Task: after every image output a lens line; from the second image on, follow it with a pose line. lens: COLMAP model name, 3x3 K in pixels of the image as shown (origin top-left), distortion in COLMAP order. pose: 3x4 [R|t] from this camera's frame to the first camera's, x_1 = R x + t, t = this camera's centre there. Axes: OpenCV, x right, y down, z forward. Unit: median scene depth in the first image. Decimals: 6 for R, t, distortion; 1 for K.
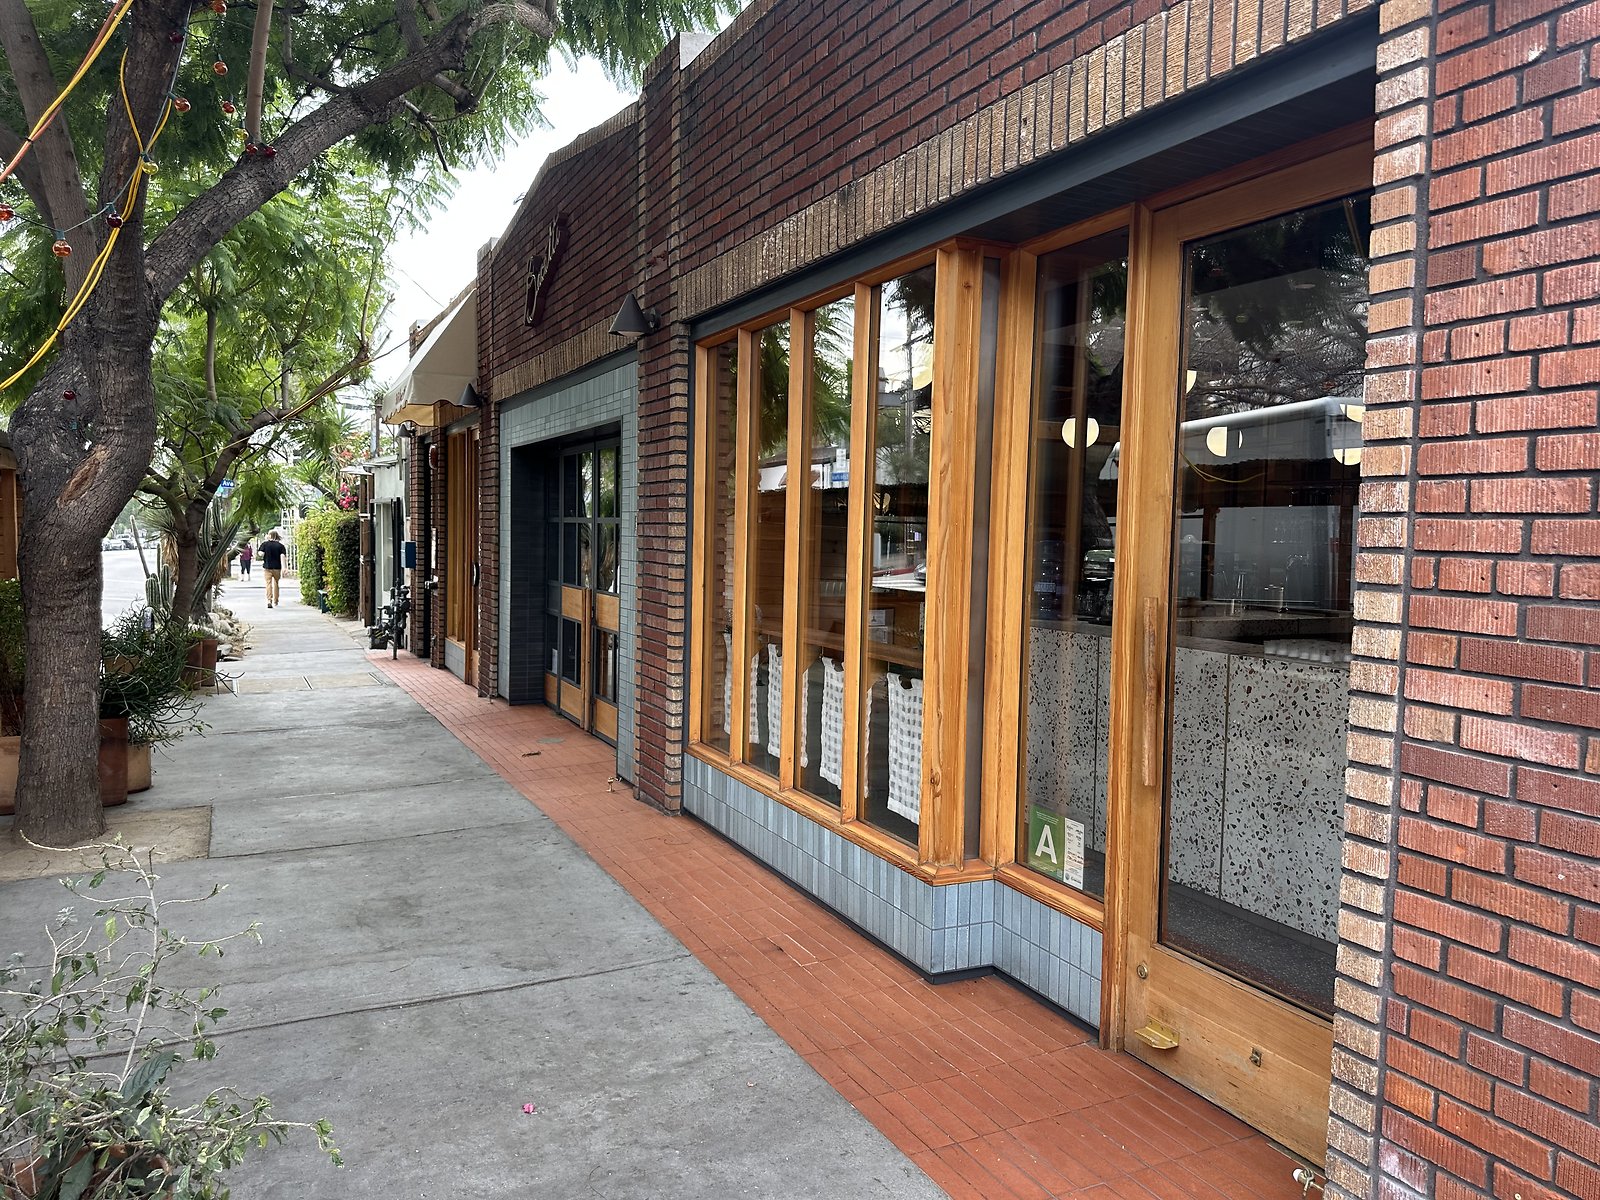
lens RADIAL K [[1132.5, 0, 808.4], [0, 1132.5, 592.8], [0, 0, 1]] dist [0.035719, -0.039013]
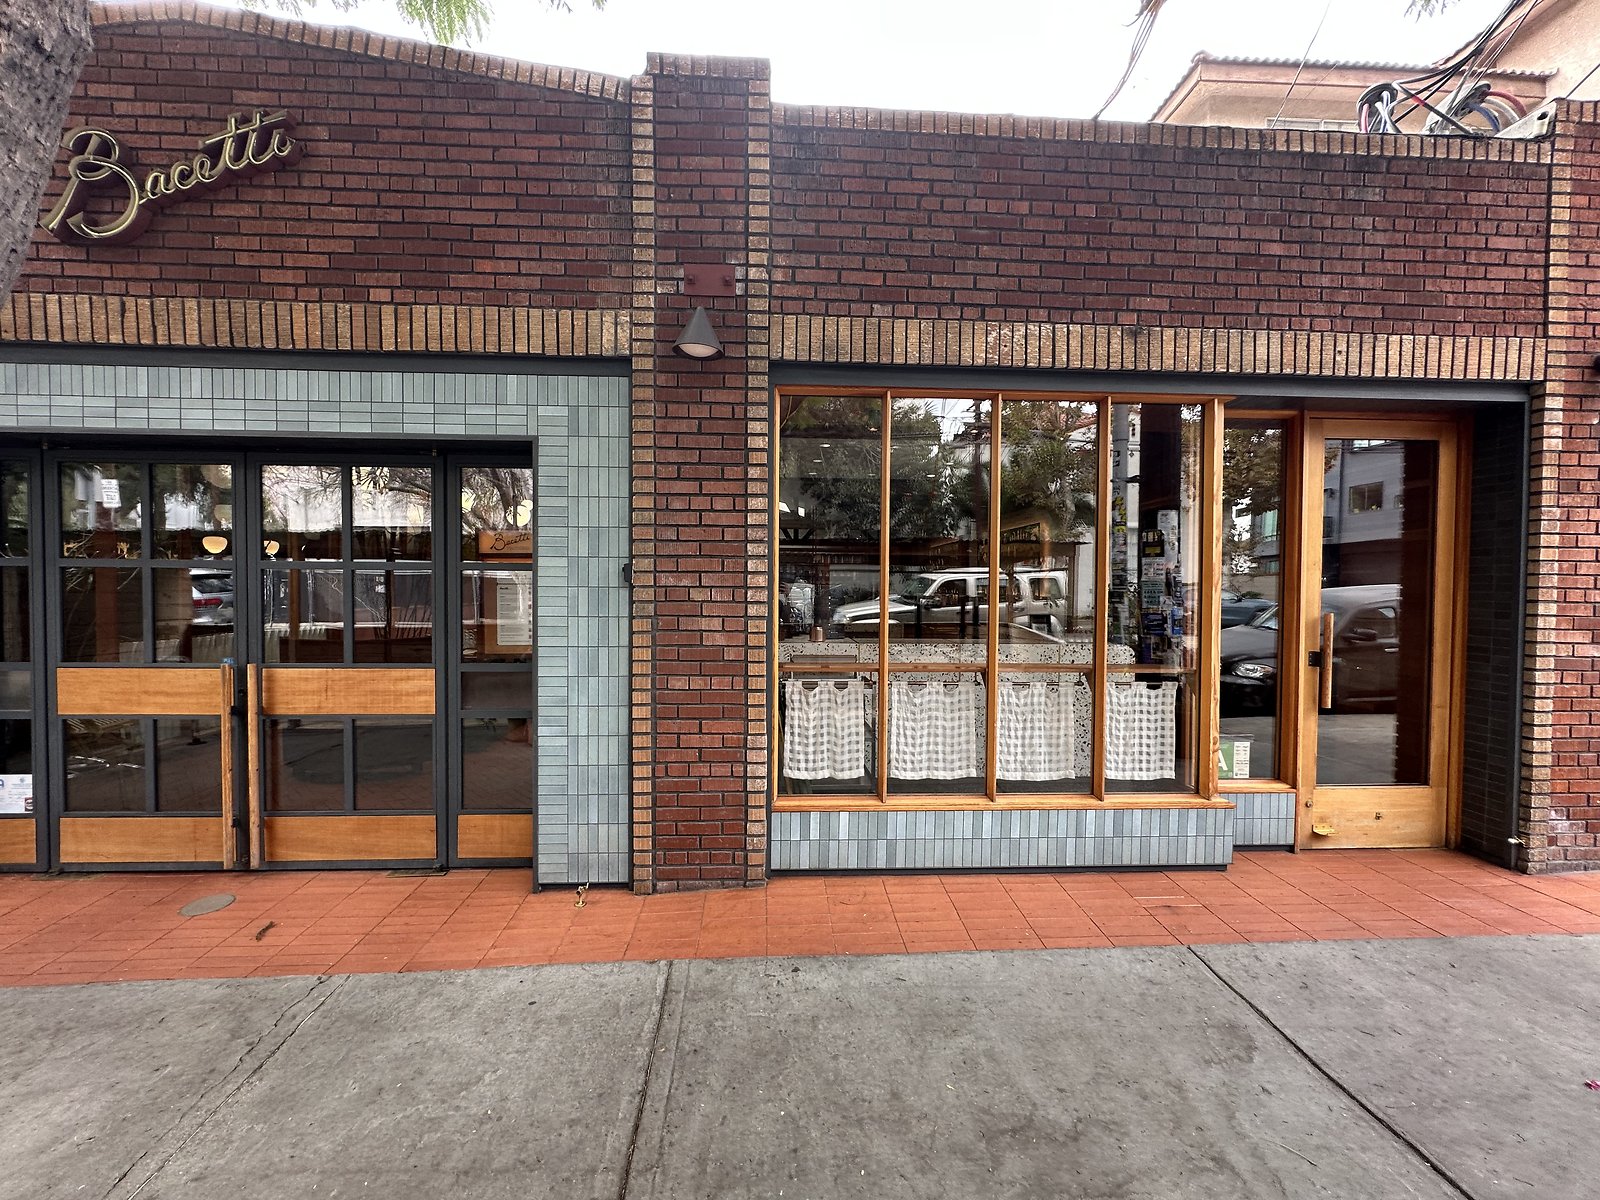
lens RADIAL K [[638.7, 0, 803.6], [0, 638.7, 597.3], [0, 0, 1]] dist [-0.003156, 0.001164]
pose [[0.402668, -0.036105, 0.914634, -0.629872], [0.049200, 0.998631, 0.017760, -0.051400], [-0.914023, 0.037849, 0.403893, 0.804519]]
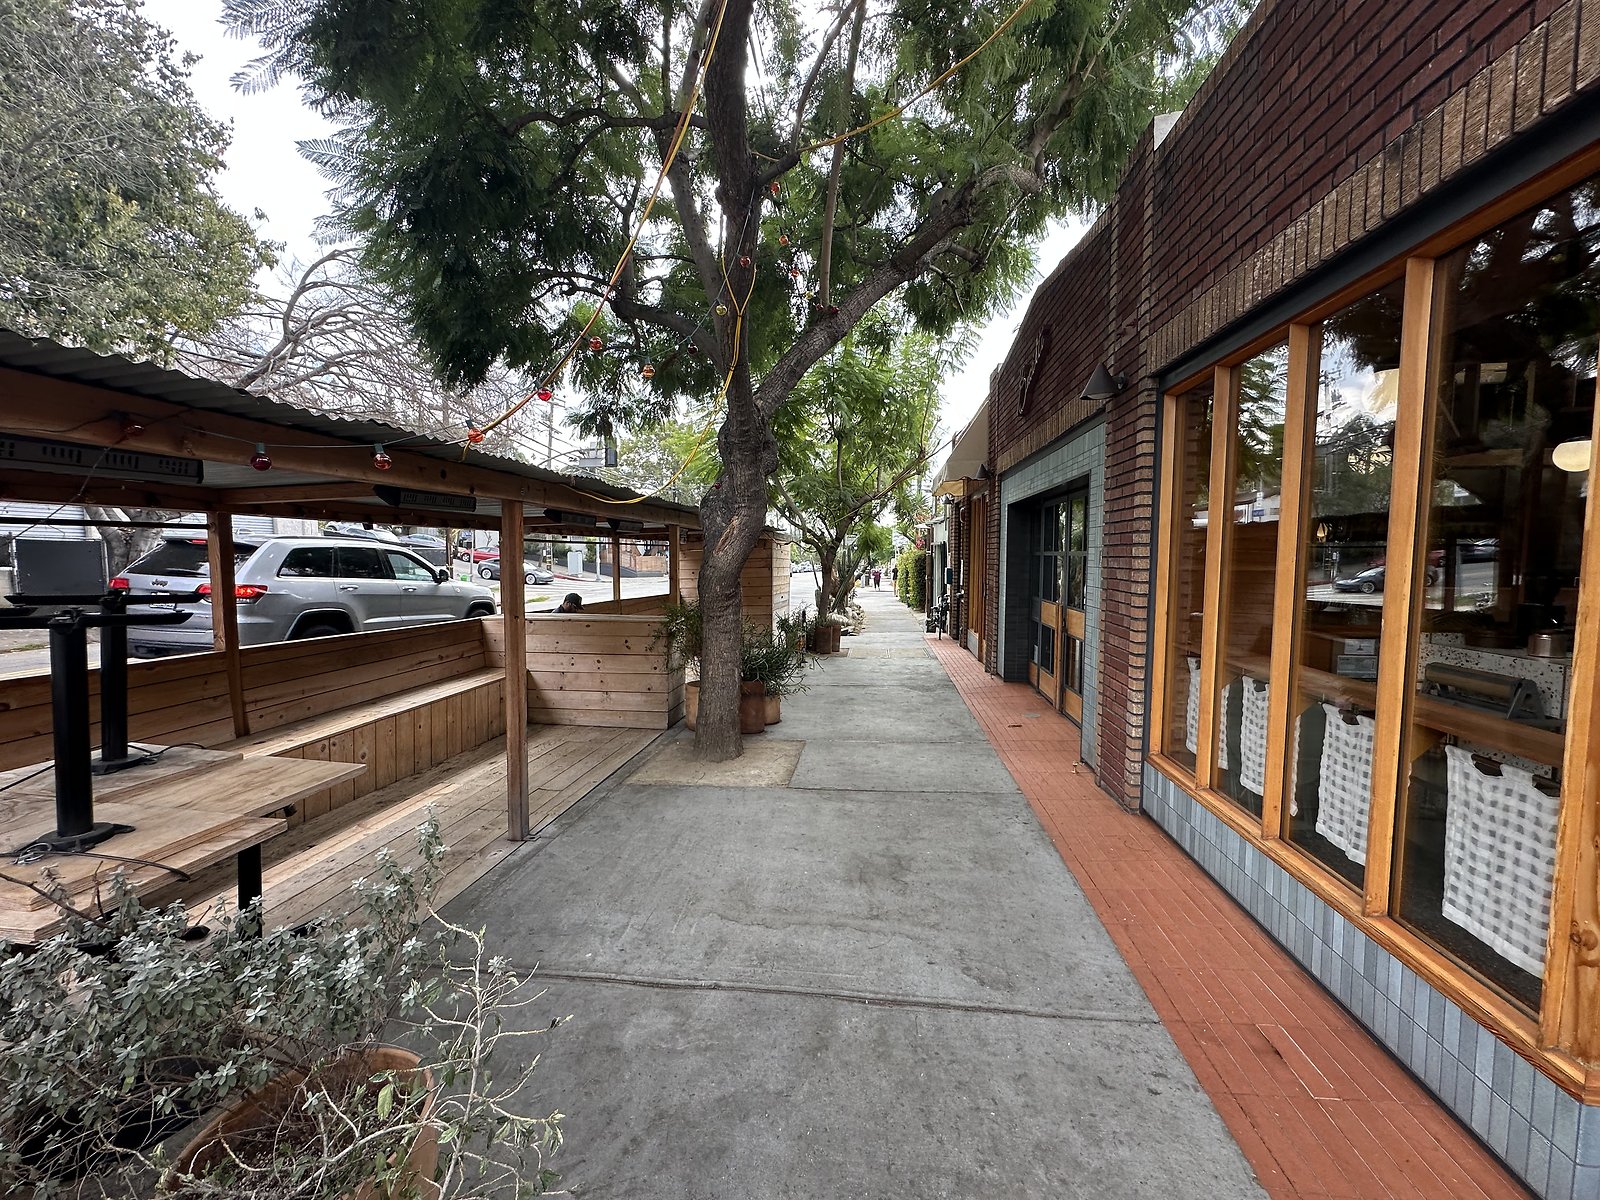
lens RADIAL K [[638.7, 0, 799.5], [0, 638.7, 601.1], [0, 0, 1]] dist [-0.003156, 0.001164]
pose [[0.831444, 0.018483, -0.555302, -0.047888], [-0.011185, 0.999801, 0.016530, -0.025654], [0.555496, -0.007532, 0.831485, 0.296273]]
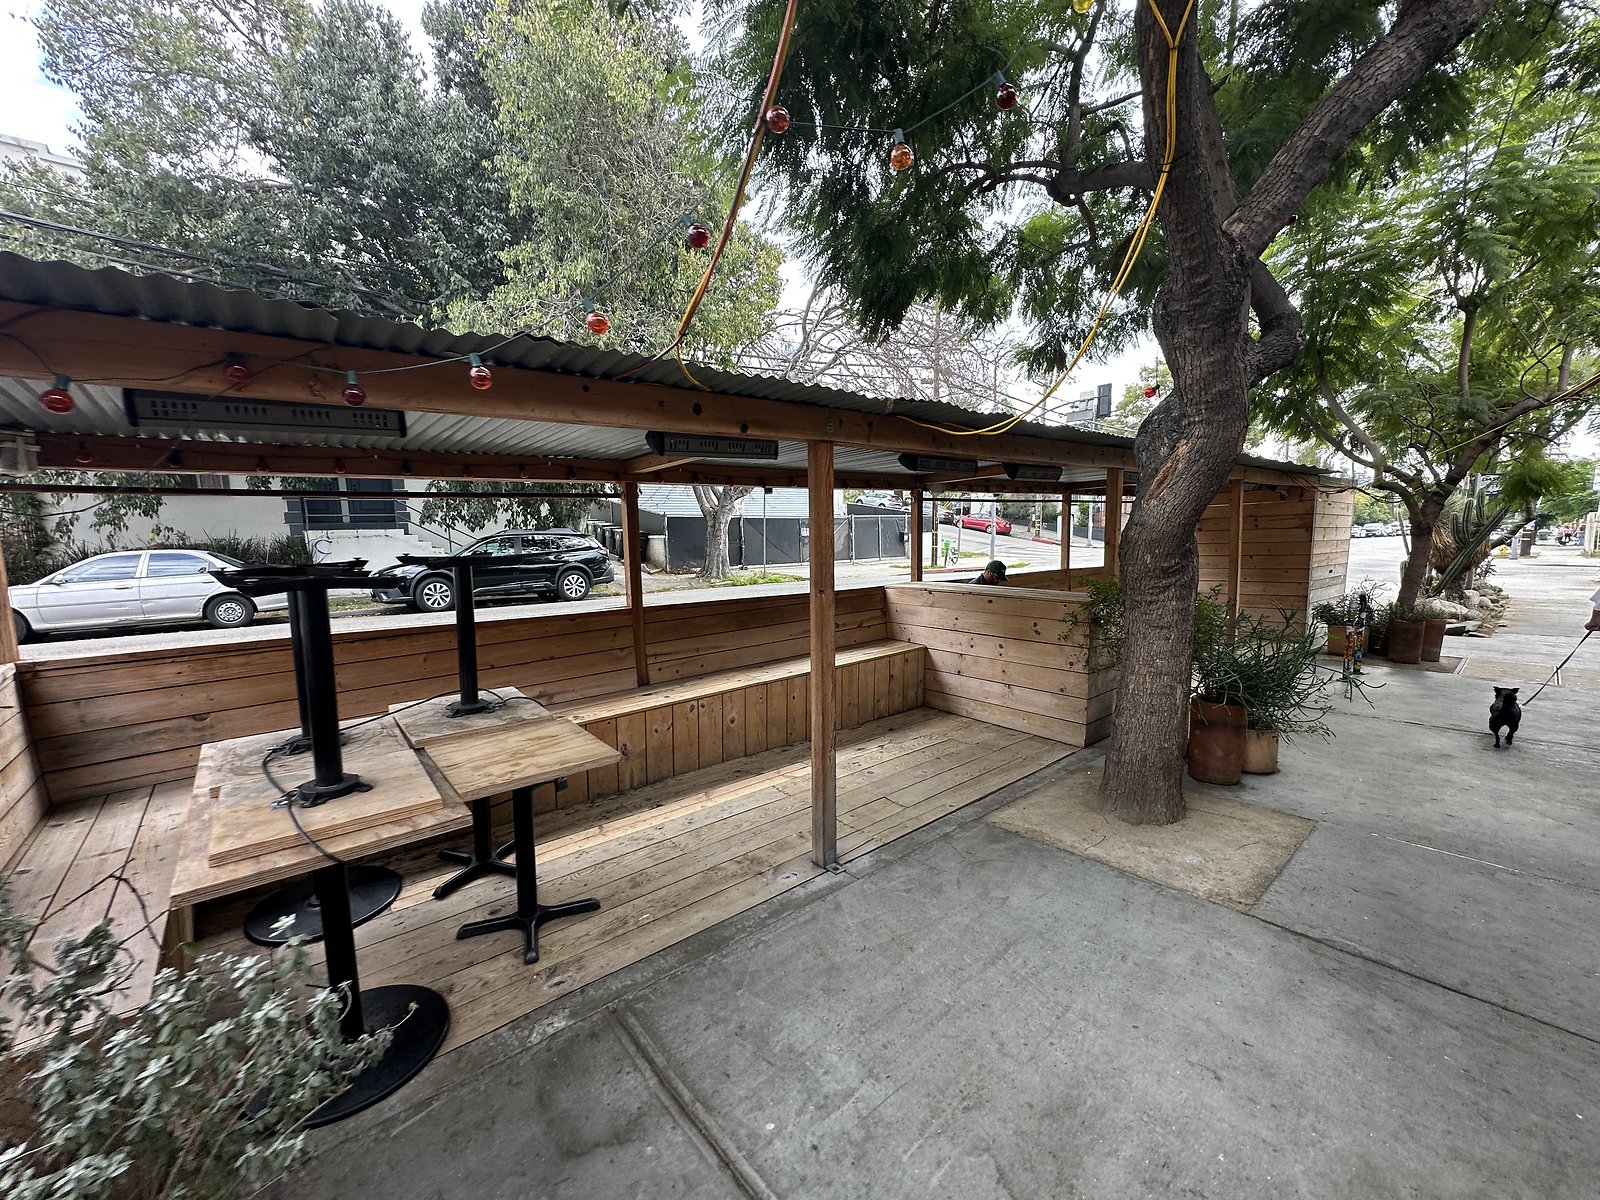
lens RADIAL K [[638.7, 0, 800.2], [0, 638.7, 599.6], [0, 0, 1]] dist [-0.003156, 0.001164]
pose [[0.234159, 0.084564, -0.968514, -0.155317], [-0.022846, 0.996413, 0.081477, -0.029895], [0.971930, 0.003048, 0.235251, 0.535847]]
